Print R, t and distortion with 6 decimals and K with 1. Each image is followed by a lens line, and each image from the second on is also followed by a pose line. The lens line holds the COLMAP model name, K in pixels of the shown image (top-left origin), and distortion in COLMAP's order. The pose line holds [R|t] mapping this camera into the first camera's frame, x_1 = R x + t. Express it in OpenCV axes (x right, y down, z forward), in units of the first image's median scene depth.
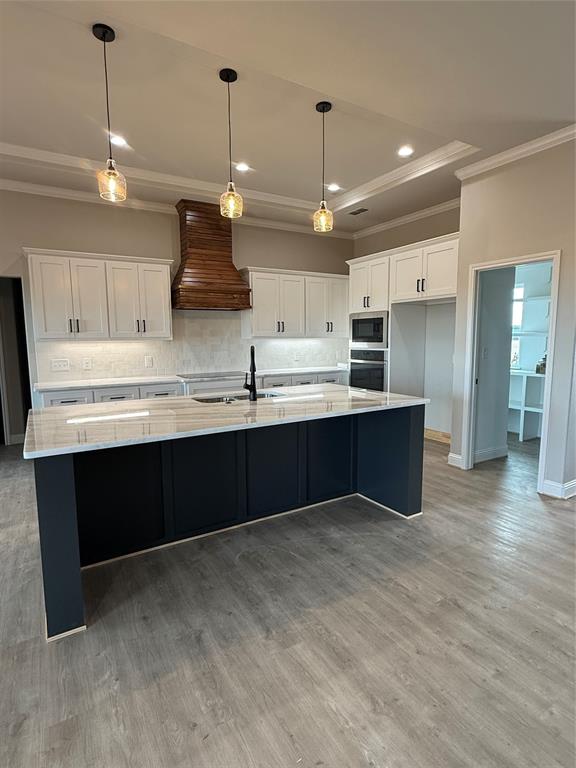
lens RADIAL K [[416.0, 0, 290.8], [0, 416.0, 384.7], [0, 0, 1]] dist [0.005294, 0.000542]
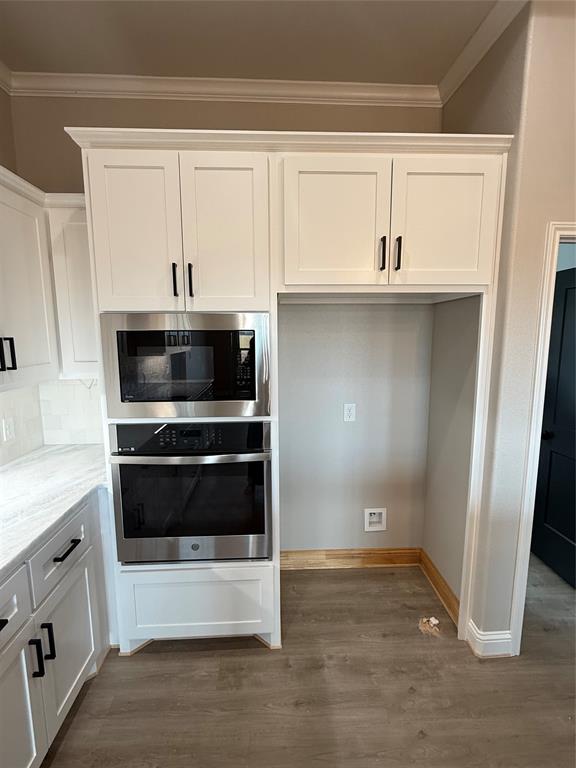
lens RADIAL K [[366.1, 0, 291.6], [0, 366.1, 385.2], [0, 0, 1]] dist [-0.001844, -0.001196]
pose [[0.460692, -0.105602, 0.881255, -0.039956], [0.101716, 0.992637, 0.065775, -0.130765], [-0.881712, 0.059335, 0.468041, 0.822429]]
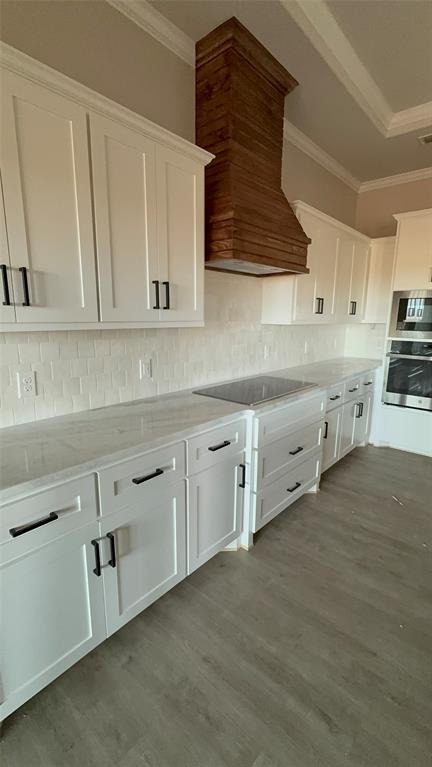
lens RADIAL K [[342.9, 0, 216.5], [0, 342.9, 384.6], [0, 0, 1]] dist [-0.003246, 0.000398]
pose [[0.948328, -0.043136, 0.314346, -0.379993], [0.016929, 0.996183, 0.085630, -0.068938], [-0.316840, -0.075884, 0.945439, 0.568058]]
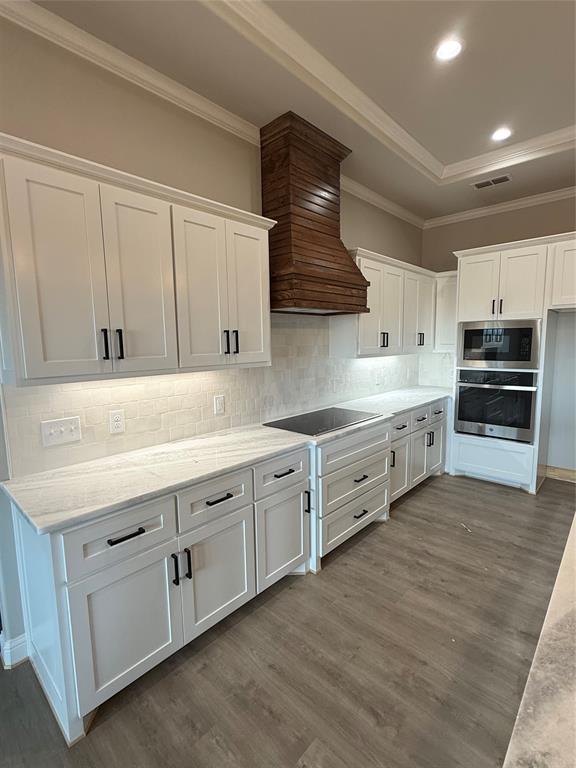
lens RADIAL K [[366.1, 0, 286.6], [0, 366.1, 385.1], [0, 0, 1]] dist [-0.001844, -0.001196]
pose [[0.958579, -0.038171, 0.282259, -0.381157], [0.037512, 0.999266, 0.007741, -0.079924], [-0.282347, 0.003168, 0.959307, 0.494469]]
